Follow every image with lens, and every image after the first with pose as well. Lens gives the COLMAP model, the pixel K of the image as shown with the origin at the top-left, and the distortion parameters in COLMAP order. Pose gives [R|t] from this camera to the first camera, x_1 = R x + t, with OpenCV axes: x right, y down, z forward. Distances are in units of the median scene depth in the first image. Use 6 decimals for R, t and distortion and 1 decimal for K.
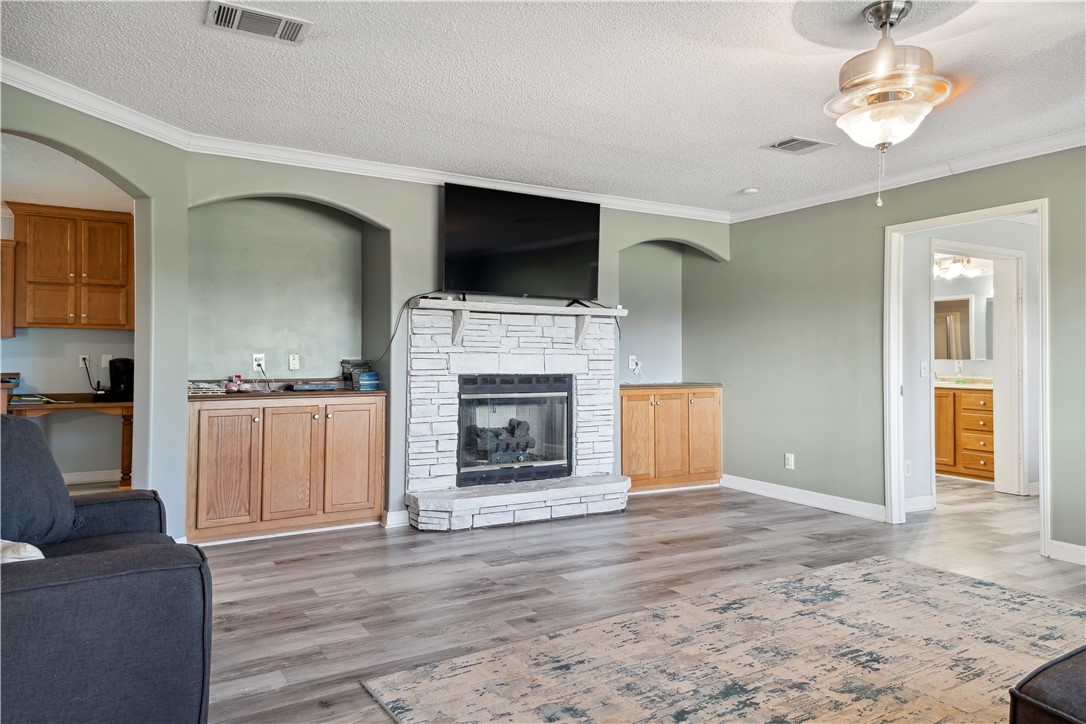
lens RADIAL K [[733.4, 0, 543.8], [0, 733.4, 356.4], [0, 0, 1]] dist [0.011612, -0.002723]
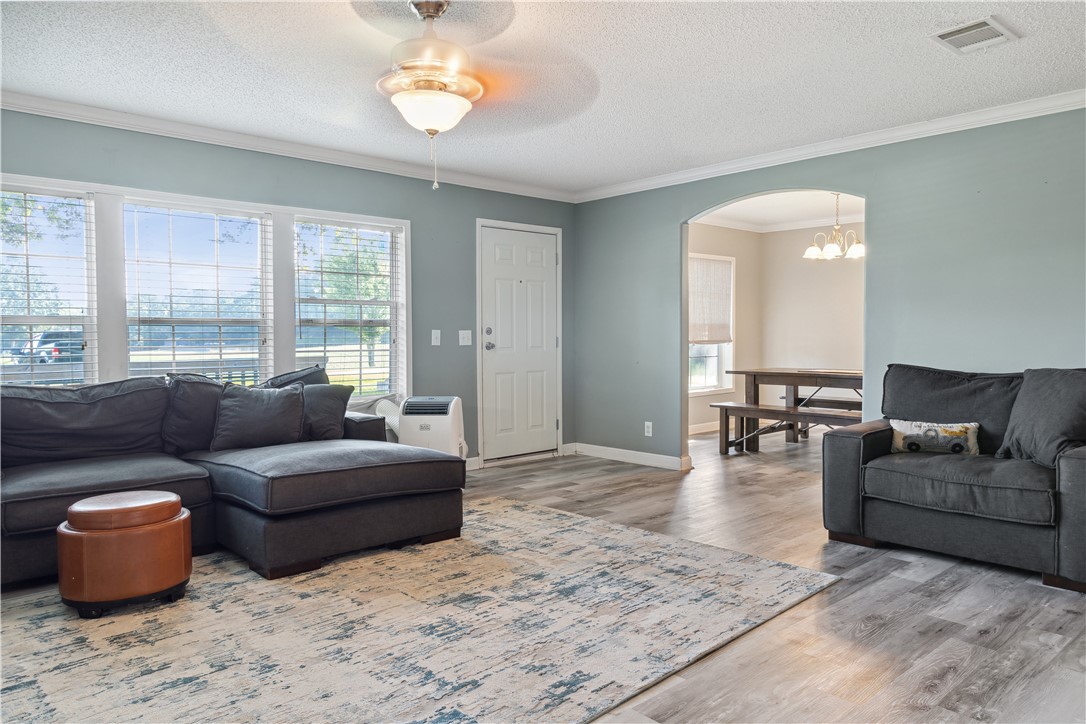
lens RADIAL K [[733.4, 0, 543.4], [0, 733.4, 360.0], [0, 0, 1]] dist [0.011612, -0.002723]
pose [[-0.979675, 0.007735, -0.200442, 0.489739], [0.000553, 0.999357, 0.035862, 0.004724], [0.200591, 0.035023, -0.979049, 1.974710]]
